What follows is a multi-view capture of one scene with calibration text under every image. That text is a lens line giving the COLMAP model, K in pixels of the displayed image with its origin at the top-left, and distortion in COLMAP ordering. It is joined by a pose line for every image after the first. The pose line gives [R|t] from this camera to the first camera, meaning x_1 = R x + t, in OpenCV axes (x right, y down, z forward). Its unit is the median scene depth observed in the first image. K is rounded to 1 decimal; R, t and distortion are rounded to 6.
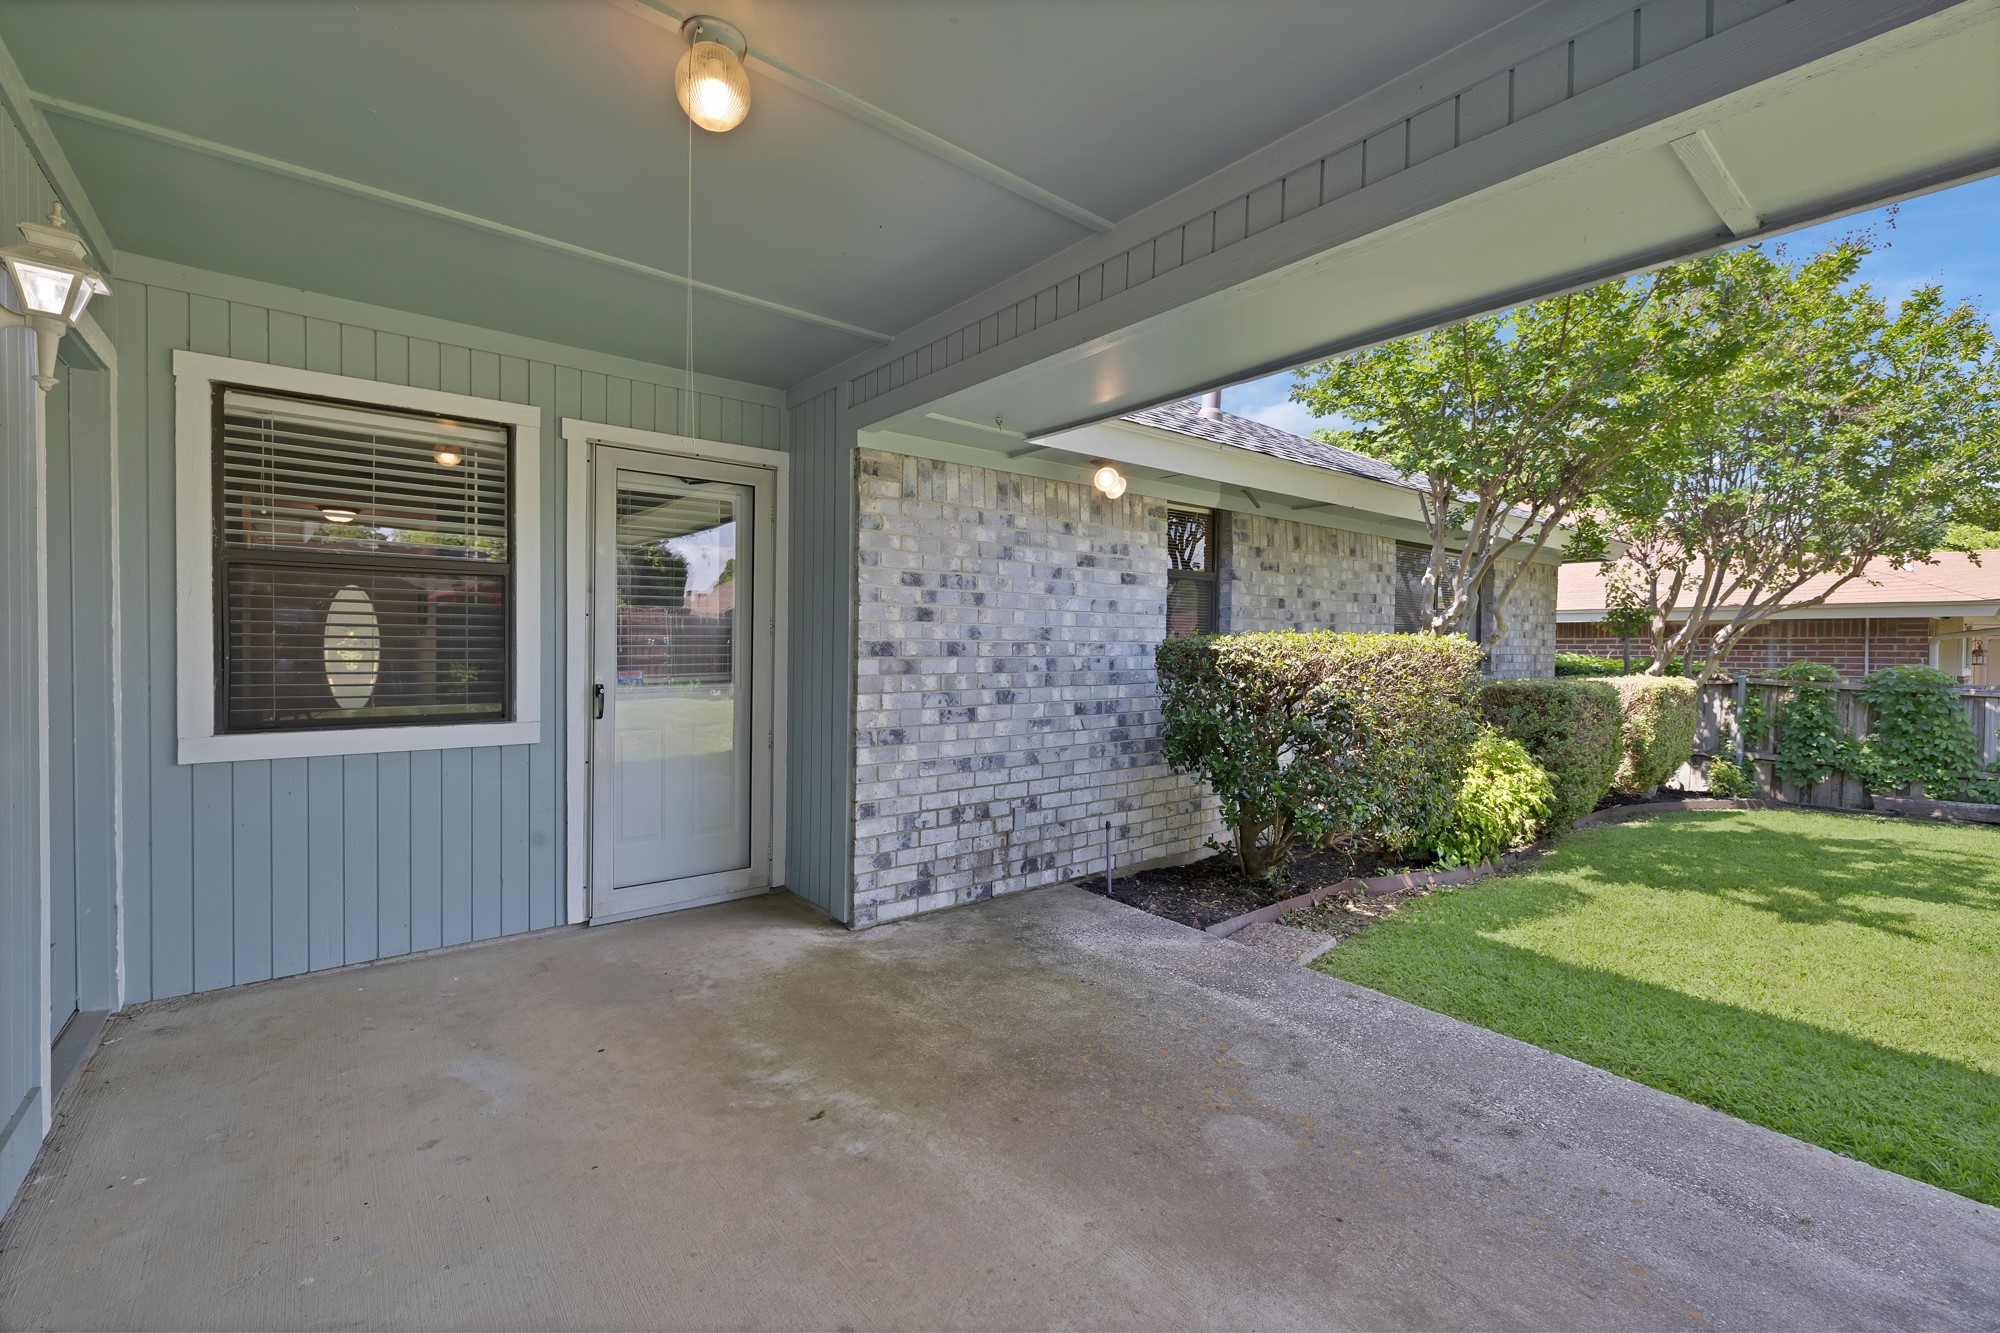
lens RADIAL K [[849.7, 0, 998.0], [0, 849.7, 656.2], [0, 0, 1]] dist [0.002774, 0.000245]
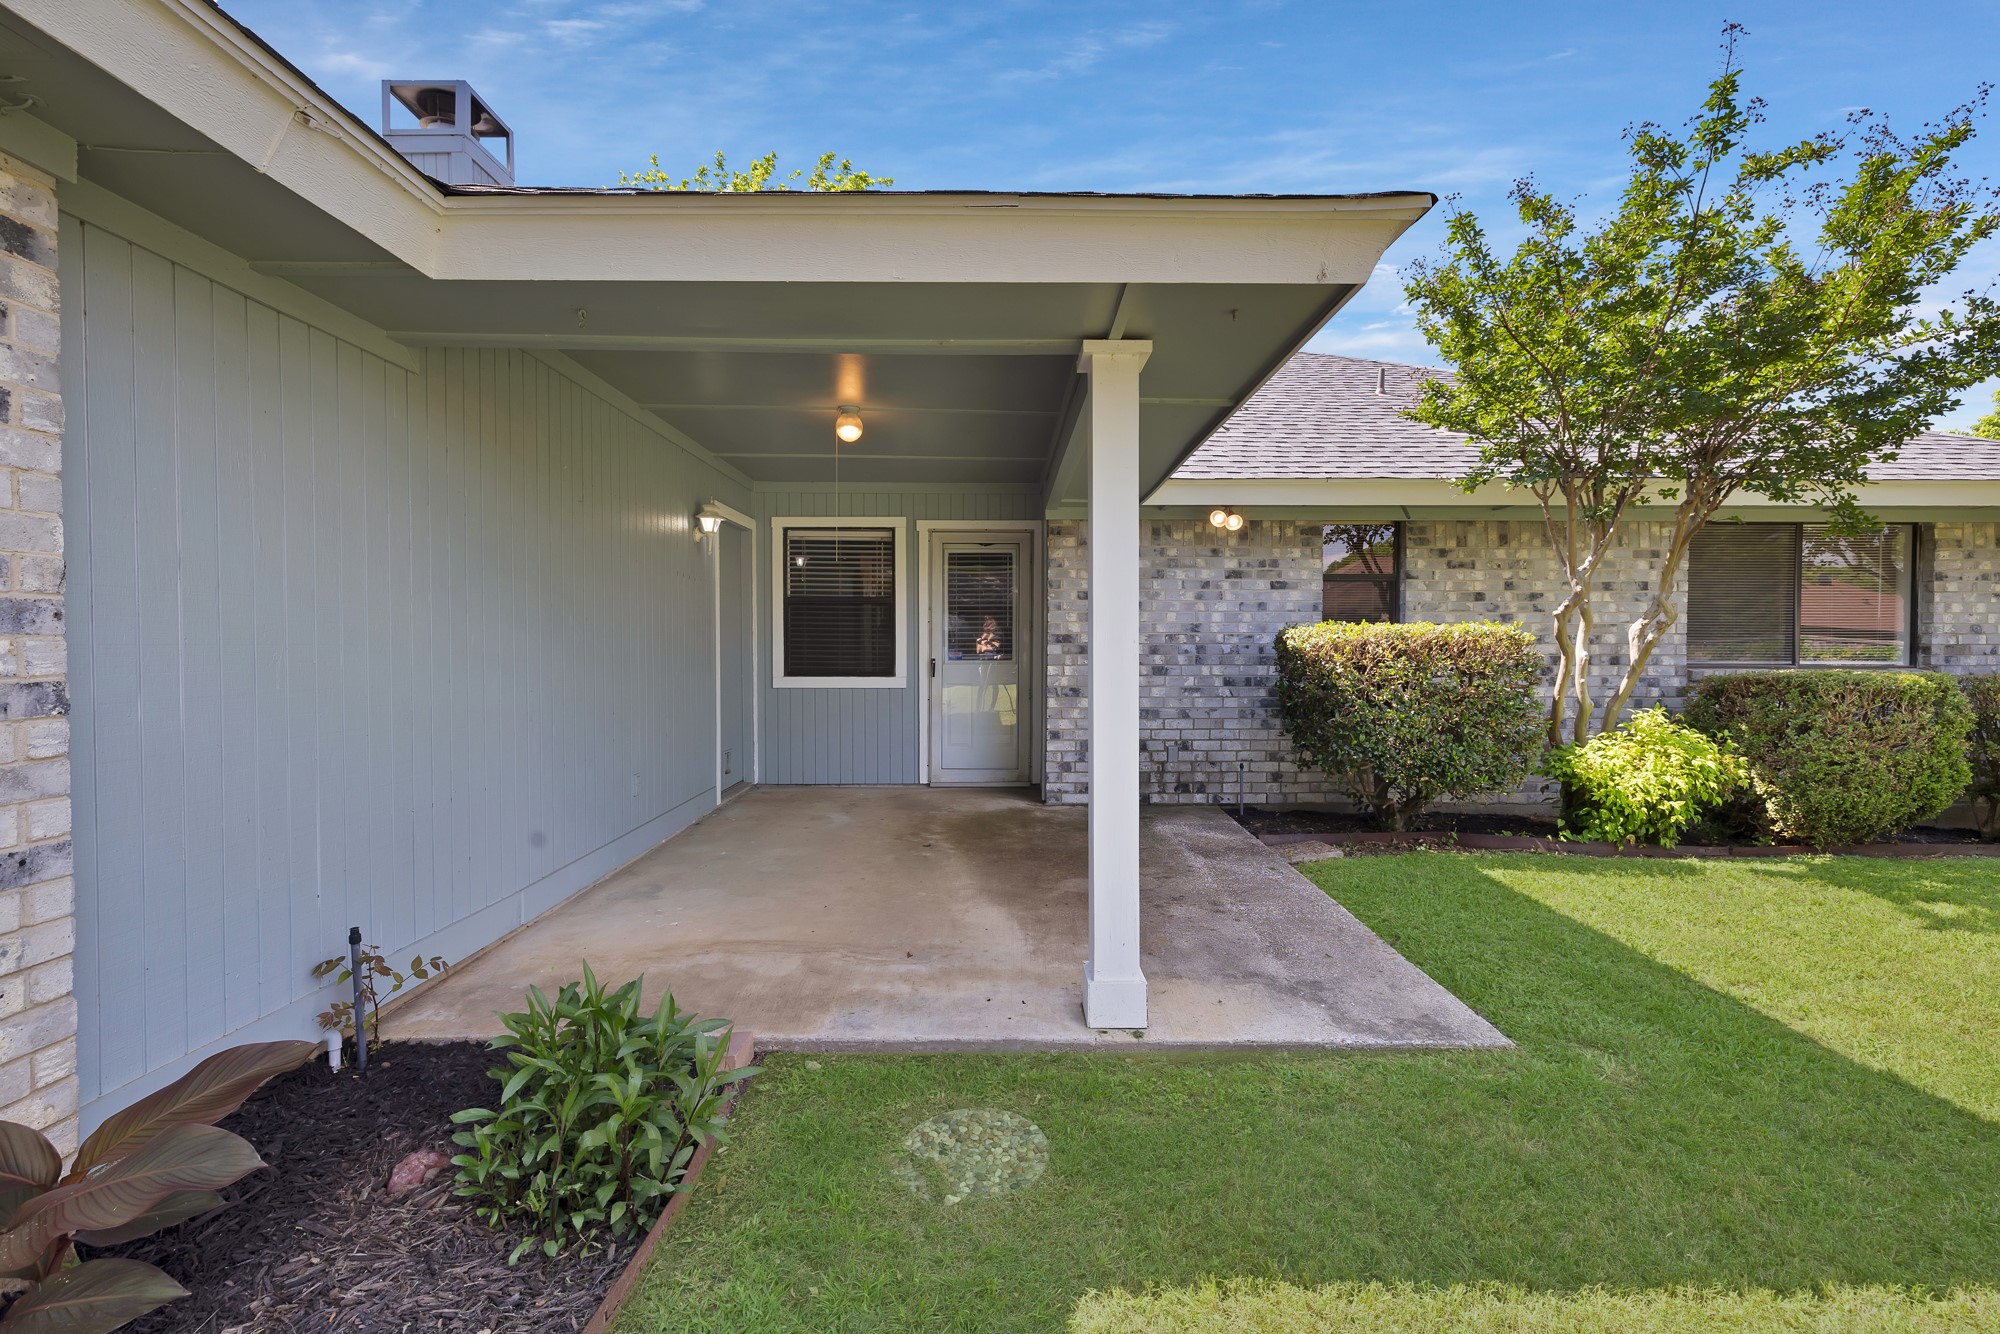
lens RADIAL K [[849.7, 0, 1004.6], [0, 849.7, 658.8], [0, 0, 1]] dist [0.002774, 0.000245]
pose [[0.787647, 0.005434, -0.616103, 0.681273], [-0.003676, 0.999985, 0.004121, 0.020974], [0.616116, -0.000981, 0.787655, -0.323713]]
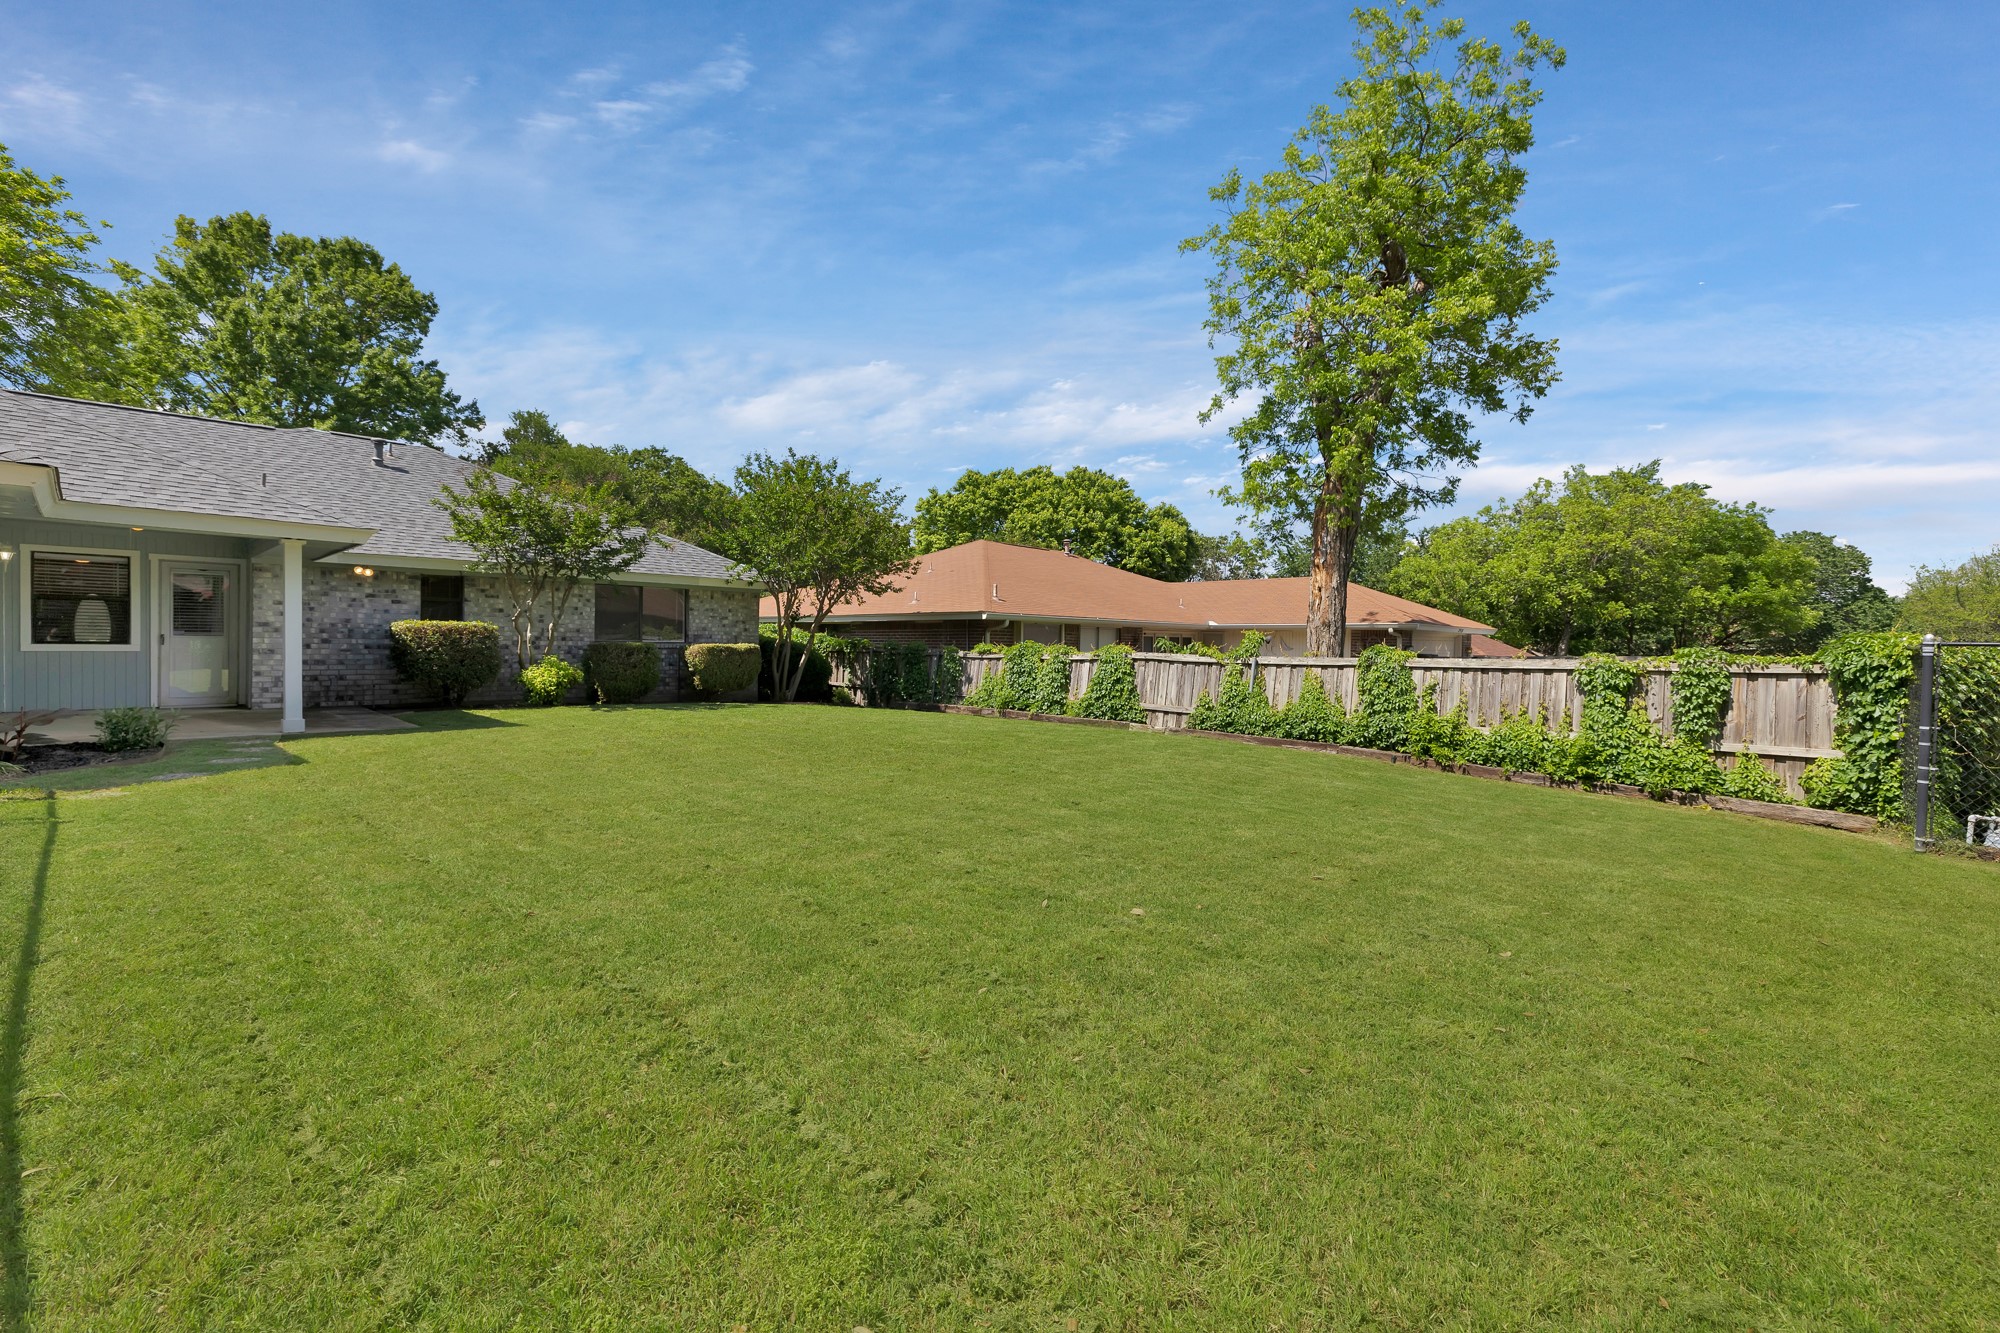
lens RADIAL K [[849.7, 0, 998.9], [0, 849.7, 653.8], [0, 0, 1]] dist [0.002774, 0.000245]
pose [[0.990647, 0.009914, 0.136090, 1.892552], [-0.010968, 0.999915, 0.006995, 0.043431], [-0.136009, -0.008422, 0.990672, -2.238155]]
